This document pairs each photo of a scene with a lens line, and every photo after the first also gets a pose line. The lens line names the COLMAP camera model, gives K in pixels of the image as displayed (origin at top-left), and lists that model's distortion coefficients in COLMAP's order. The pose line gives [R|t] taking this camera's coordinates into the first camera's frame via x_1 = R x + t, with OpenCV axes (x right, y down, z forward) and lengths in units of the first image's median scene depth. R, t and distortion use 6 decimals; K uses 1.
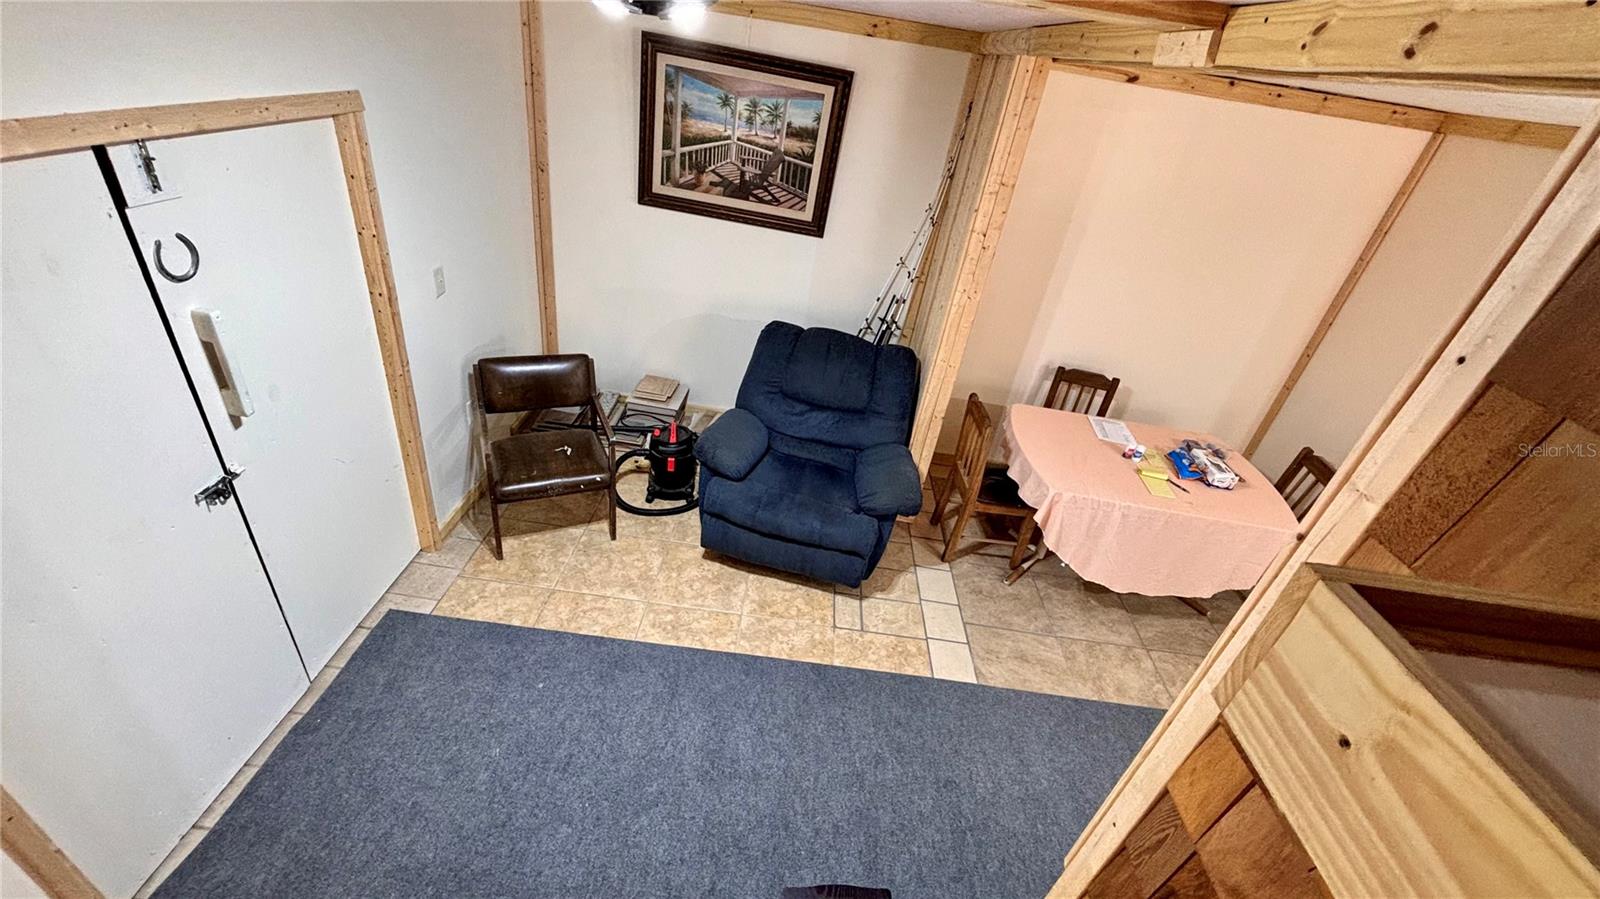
lens RADIAL K [[642.4, 0, 798.1], [0, 642.4, 442.3], [0, 0, 1]] dist [0.000849, -0.000032]
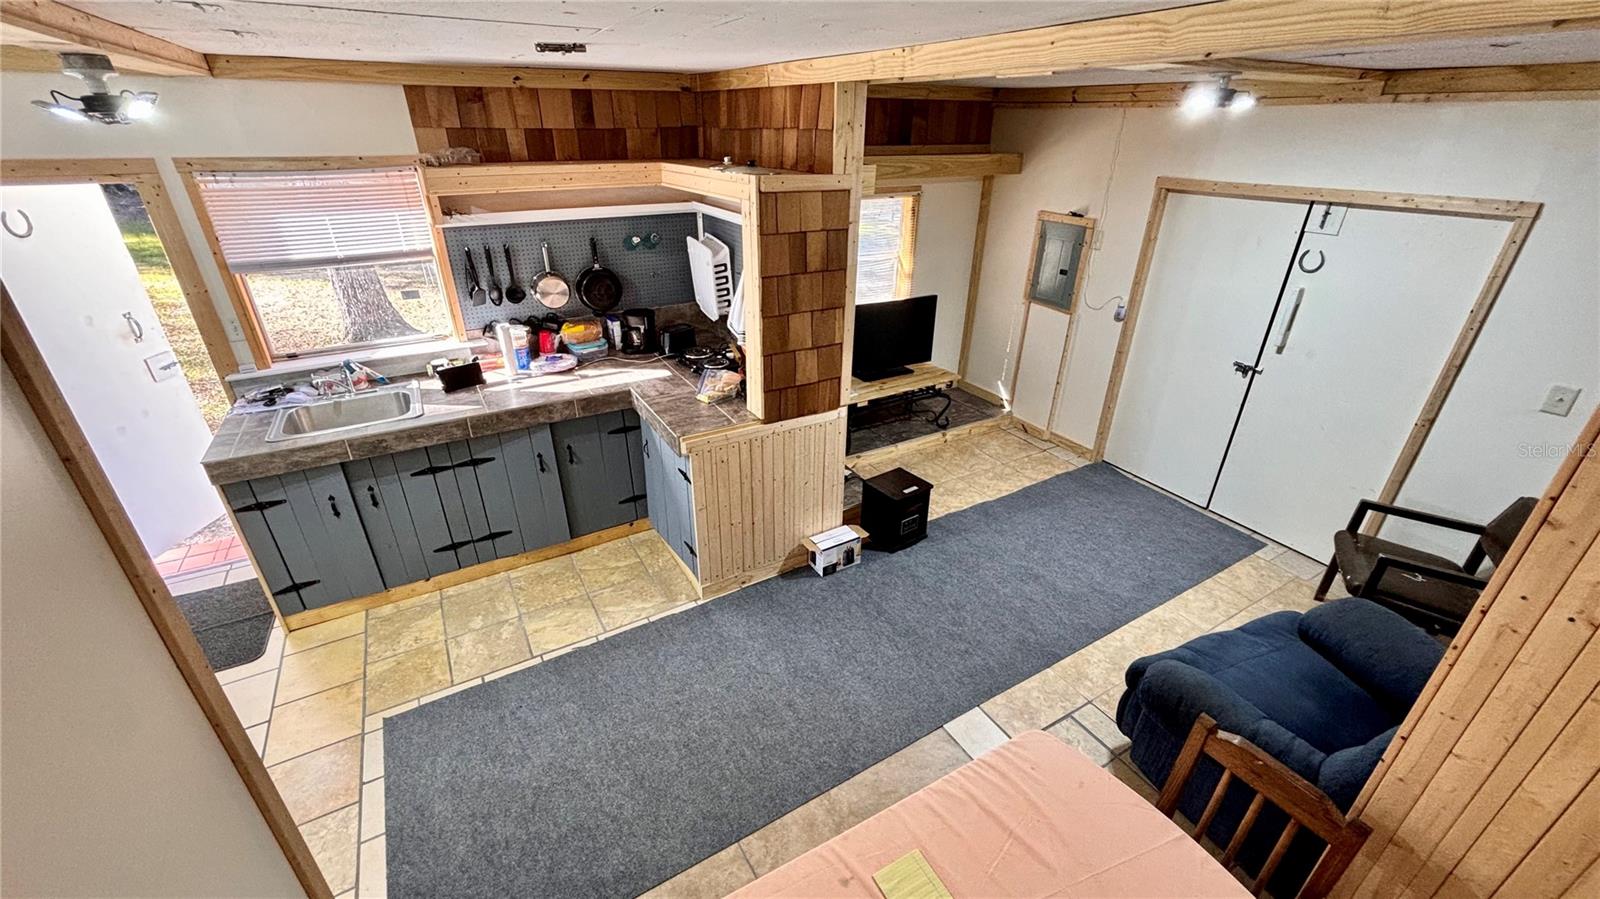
lens RADIAL K [[642.4, 0, 802.9], [0, 642.4, 445.8], [0, 0, 1]] dist [0.000849, -0.000032]
pose [[-0.825688, 0.109618, -0.553375, 0.987148], [-0.397293, 0.583416, 0.708367, -0.470951], [0.400498, 0.804742, -0.438168, 1.081714]]
